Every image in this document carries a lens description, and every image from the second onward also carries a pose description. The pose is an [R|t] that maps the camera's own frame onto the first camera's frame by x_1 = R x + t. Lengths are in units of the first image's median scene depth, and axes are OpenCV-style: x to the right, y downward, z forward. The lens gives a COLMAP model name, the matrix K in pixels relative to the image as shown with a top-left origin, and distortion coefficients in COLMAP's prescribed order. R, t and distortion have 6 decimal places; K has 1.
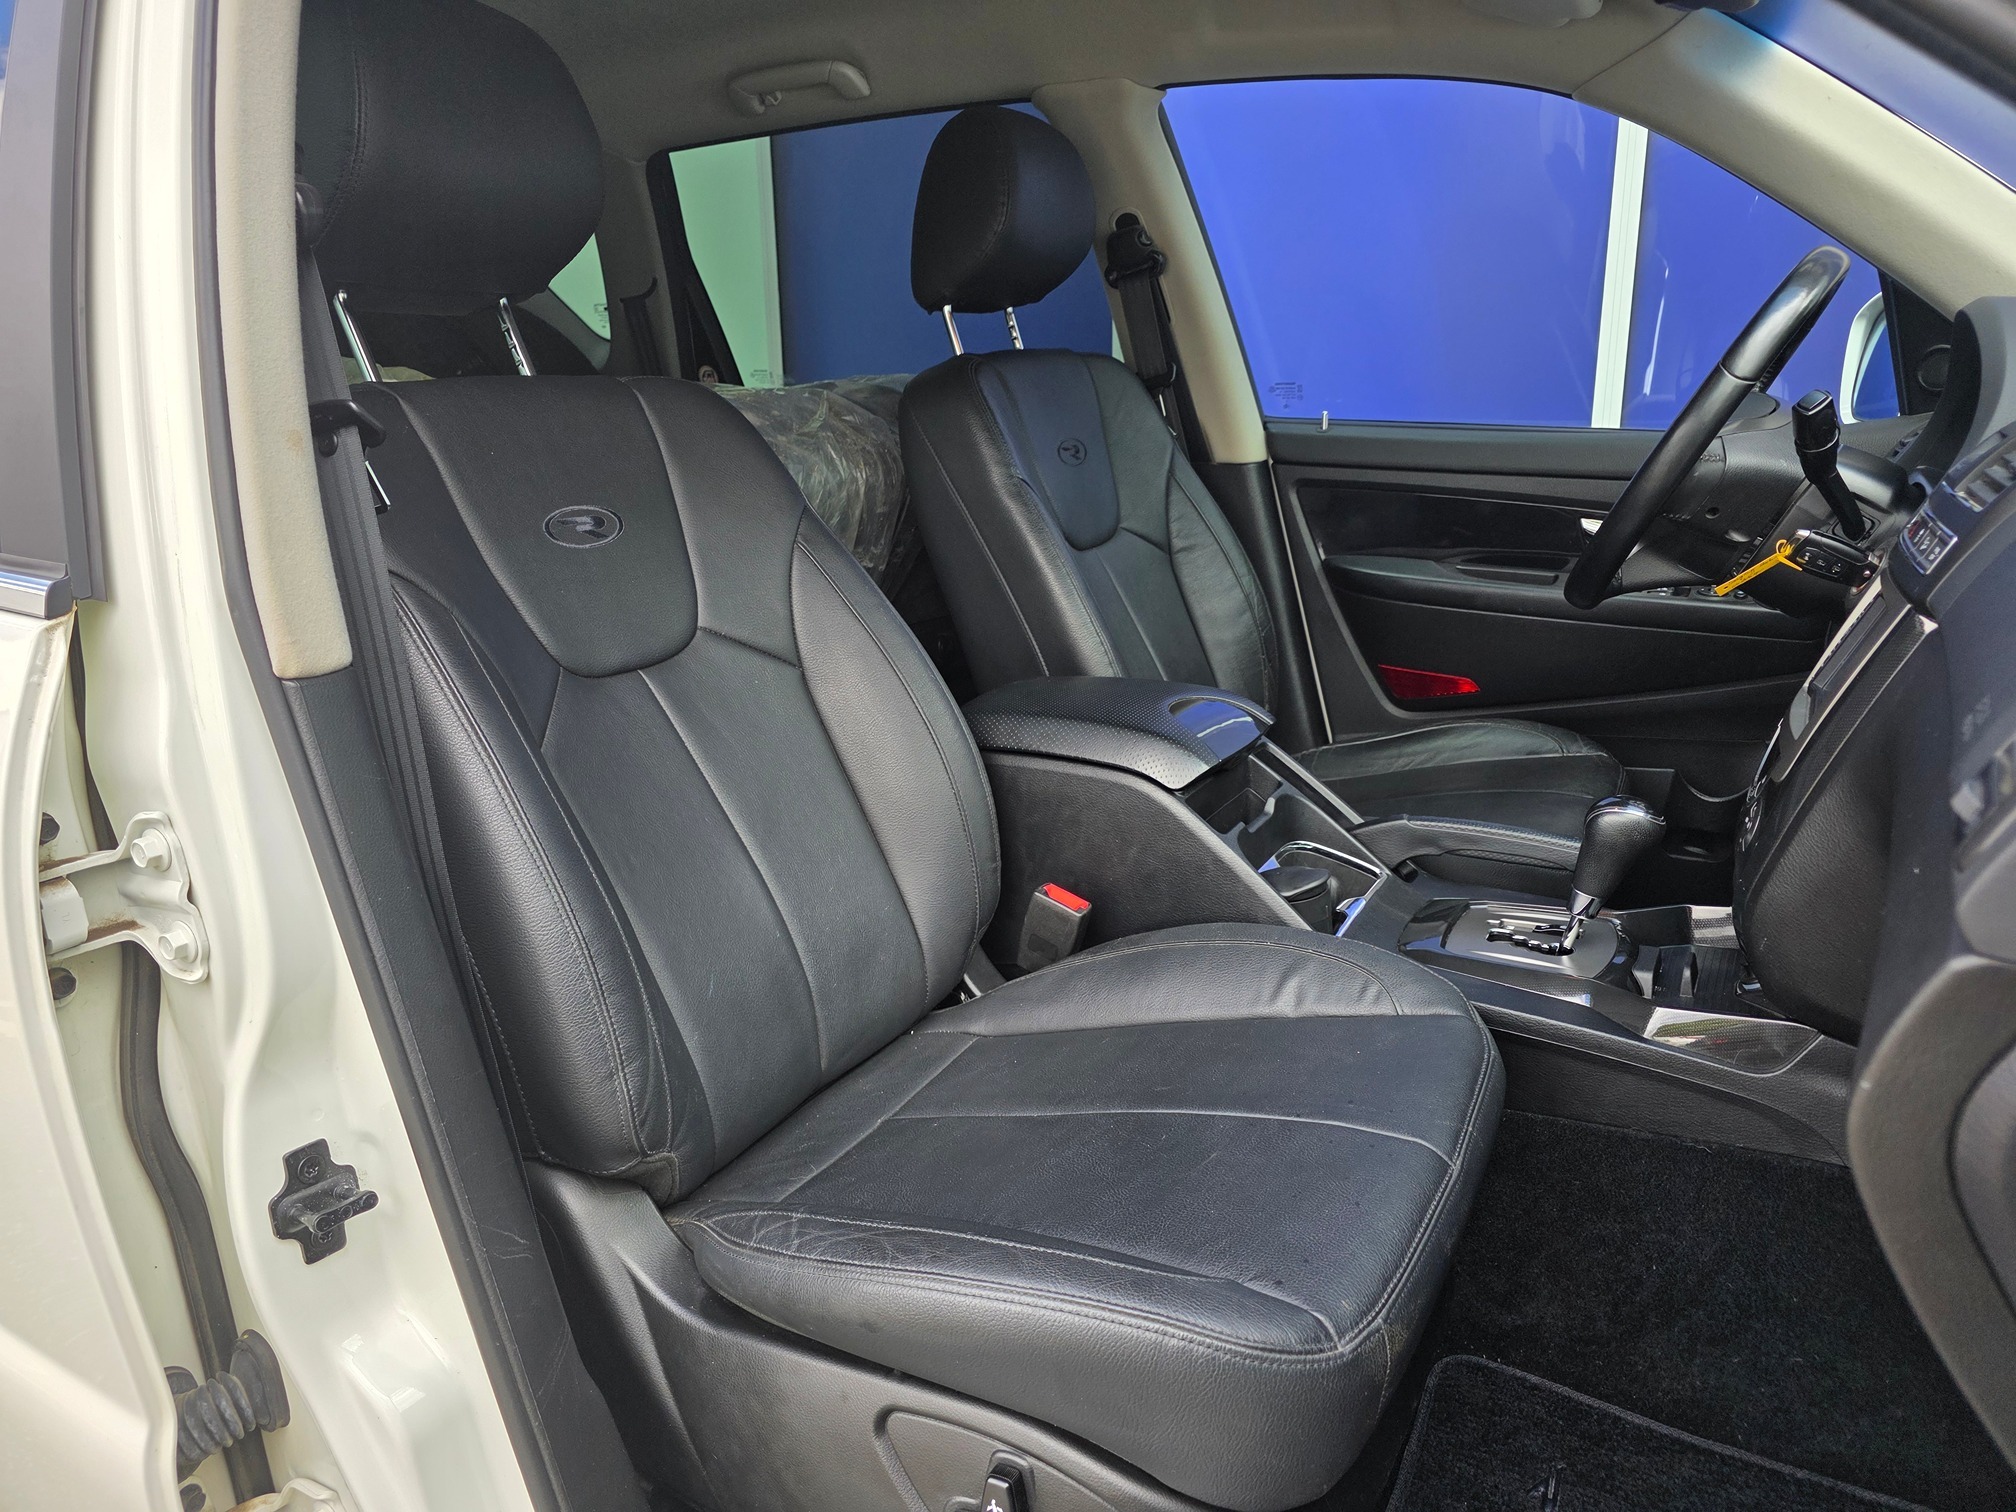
lens RADIAL K [[1352.8, 0, 983.9], [0, 1352.8, 757.1], [0, 0, 1]] dist [0.051685, -0.041176]
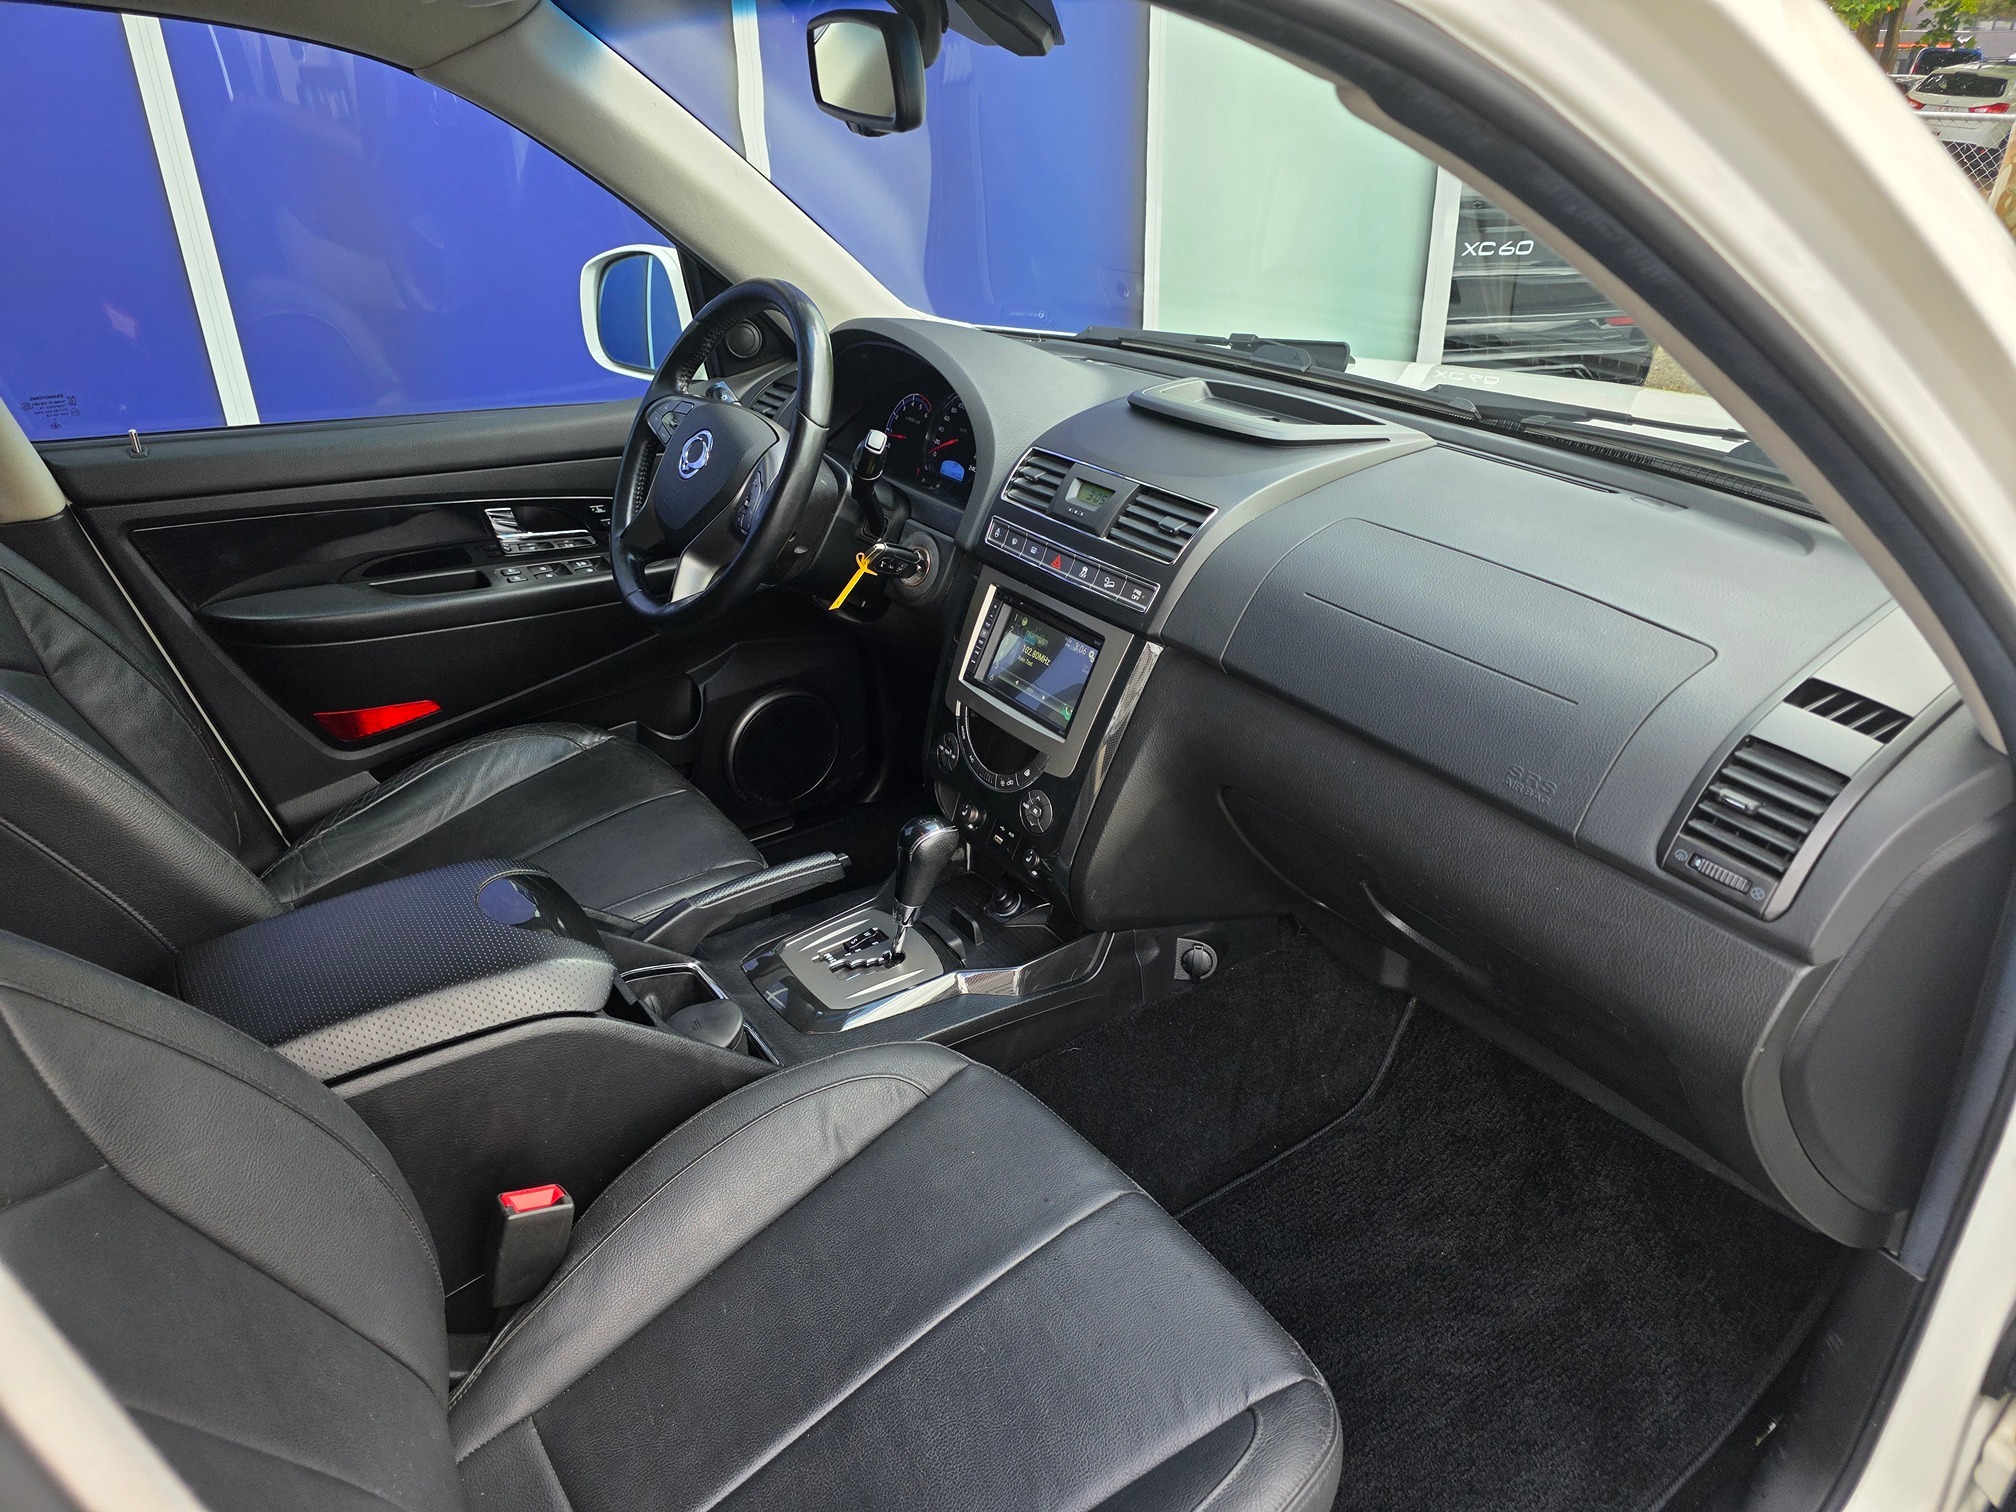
lens RADIAL K [[1352.8, 0, 983.9], [0, 1352.8, 757.1], [0, 0, 1]] dist [0.051685, -0.041176]
pose [[0.393186, -0.370167, 0.841654, -0.351366], [0.229108, 0.925950, 0.300211, -0.266792], [-0.890457, 0.074791, 0.448878, 0.324339]]
